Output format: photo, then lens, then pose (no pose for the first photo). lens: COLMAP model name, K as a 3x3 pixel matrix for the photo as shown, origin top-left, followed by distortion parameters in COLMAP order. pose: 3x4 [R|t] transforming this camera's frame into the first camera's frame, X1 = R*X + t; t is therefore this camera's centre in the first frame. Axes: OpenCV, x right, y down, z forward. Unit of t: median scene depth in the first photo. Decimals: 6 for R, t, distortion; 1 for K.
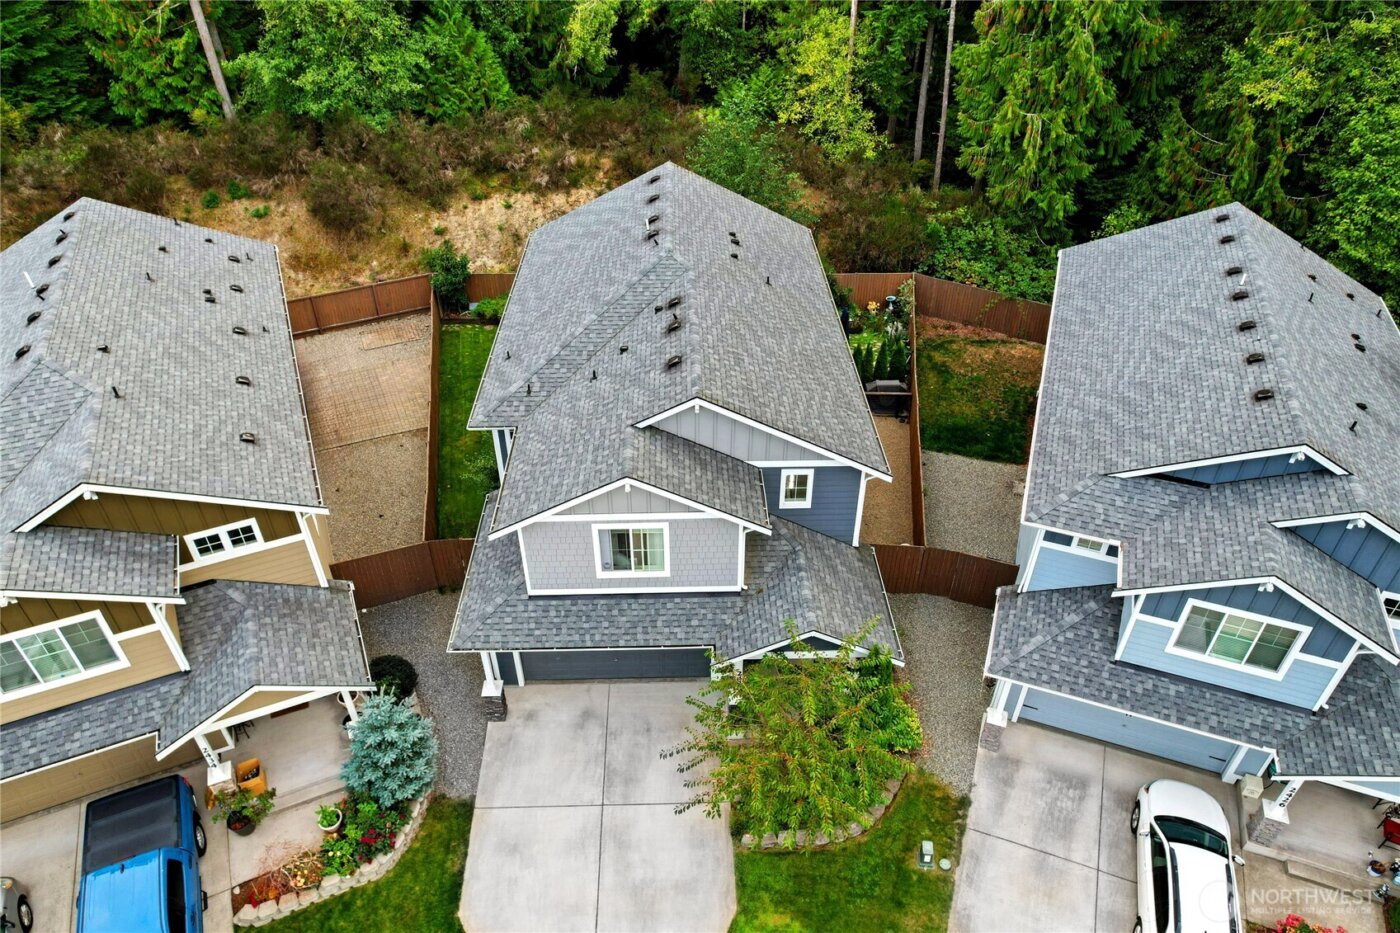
lens RADIAL K [[892.3, 0, 700.0], [0, 892.3, 466.5], [0, 0, 1]] dist [-0.062741, 0.046862]
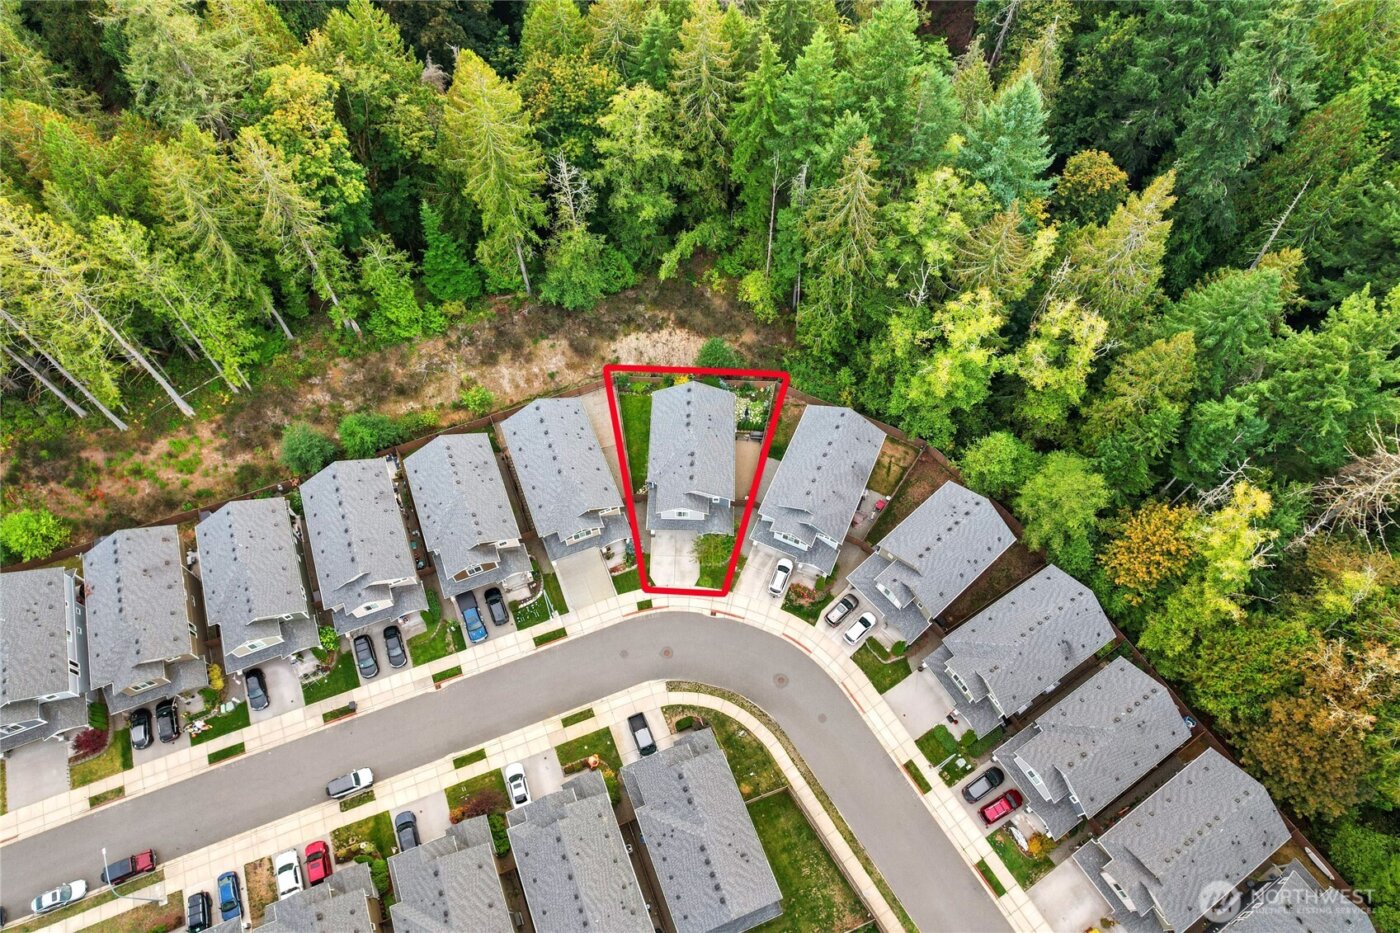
lens RADIAL K [[892.3, 0, 700.0], [0, 892.3, 466.5], [0, 0, 1]] dist [-0.062741, 0.046862]
pose [[0.998612, 0.047293, -0.023190, 0.131990], [-0.033887, 0.913897, 0.404528, -2.214956], [0.040325, -0.403181, 0.914231, -3.555369]]
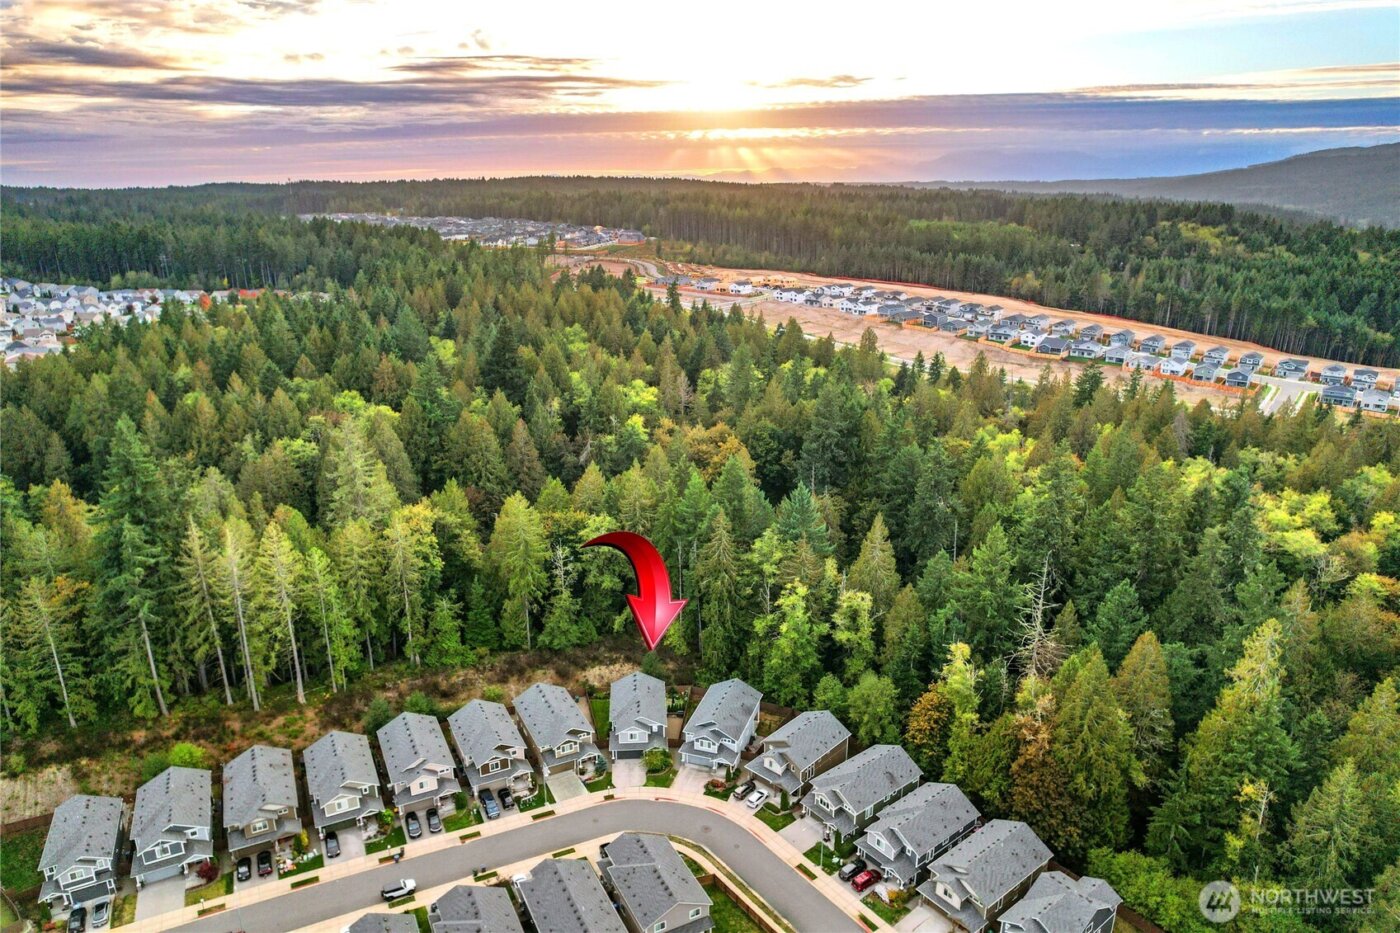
lens RADIAL K [[892.3, 0, 700.0], [0, 892.3, 466.5], [0, 0, 1]] dist [-0.062741, 0.046862]
pose [[0.999224, -0.011238, 0.037750, 0.240308], [0.022980, 0.944737, -0.327024, 0.408260], [-0.031989, 0.327638, 0.944262, -7.050367]]
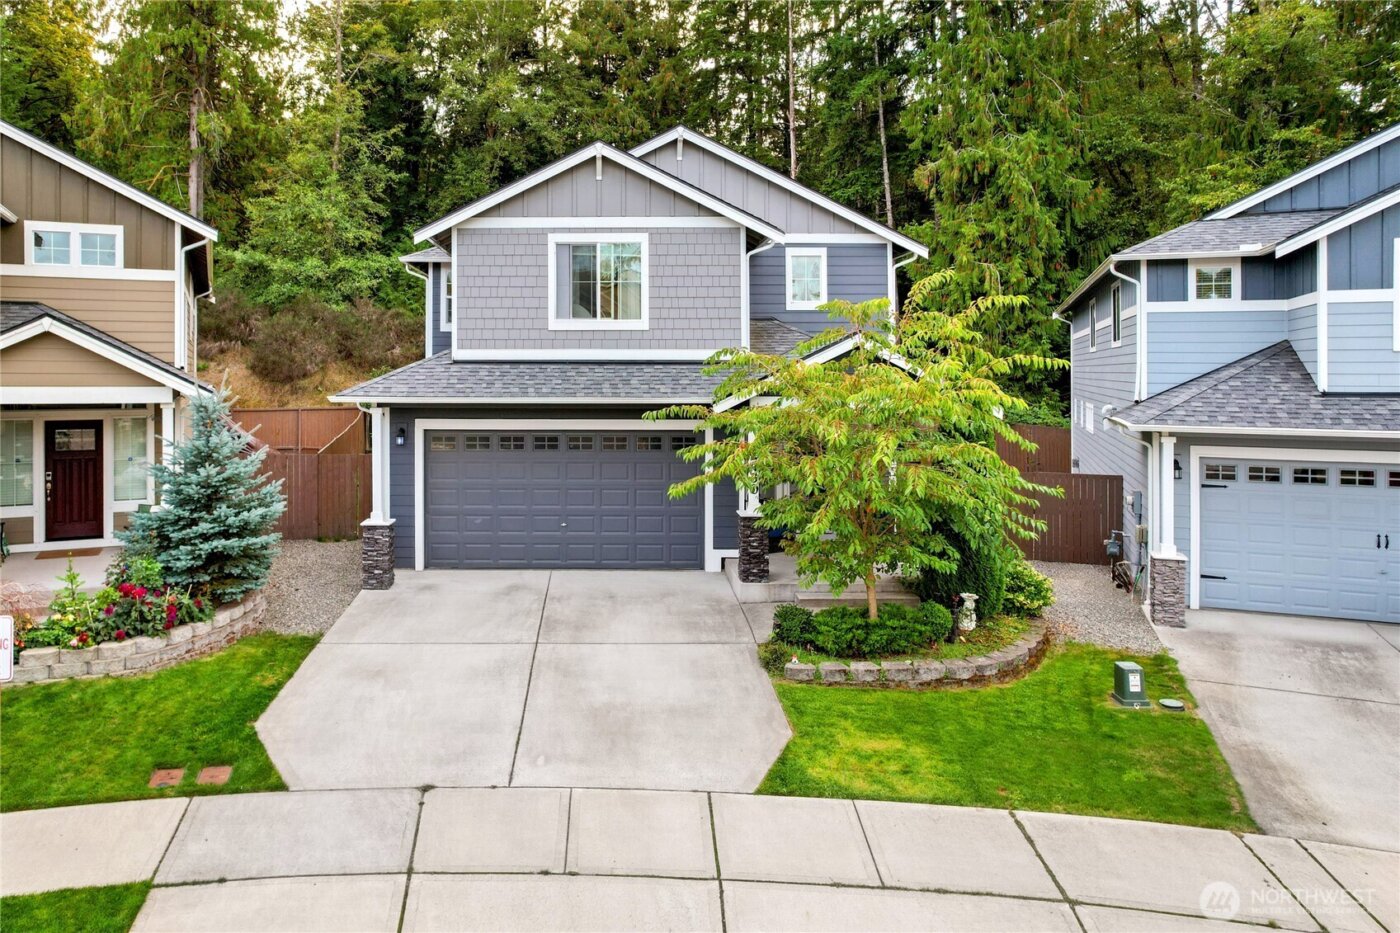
lens RADIAL K [[925.5, 0, 580.0], [0, 925.5, 466.8], [0, 0, 1]] dist [-0.028313, 0.053106]
pose [[0.998887, 0.000360, -0.047157, -0.053406], [-0.028414, 0.802666, -0.595752, 0.663872], [0.037637, 0.596429, 0.801783, 0.448722]]
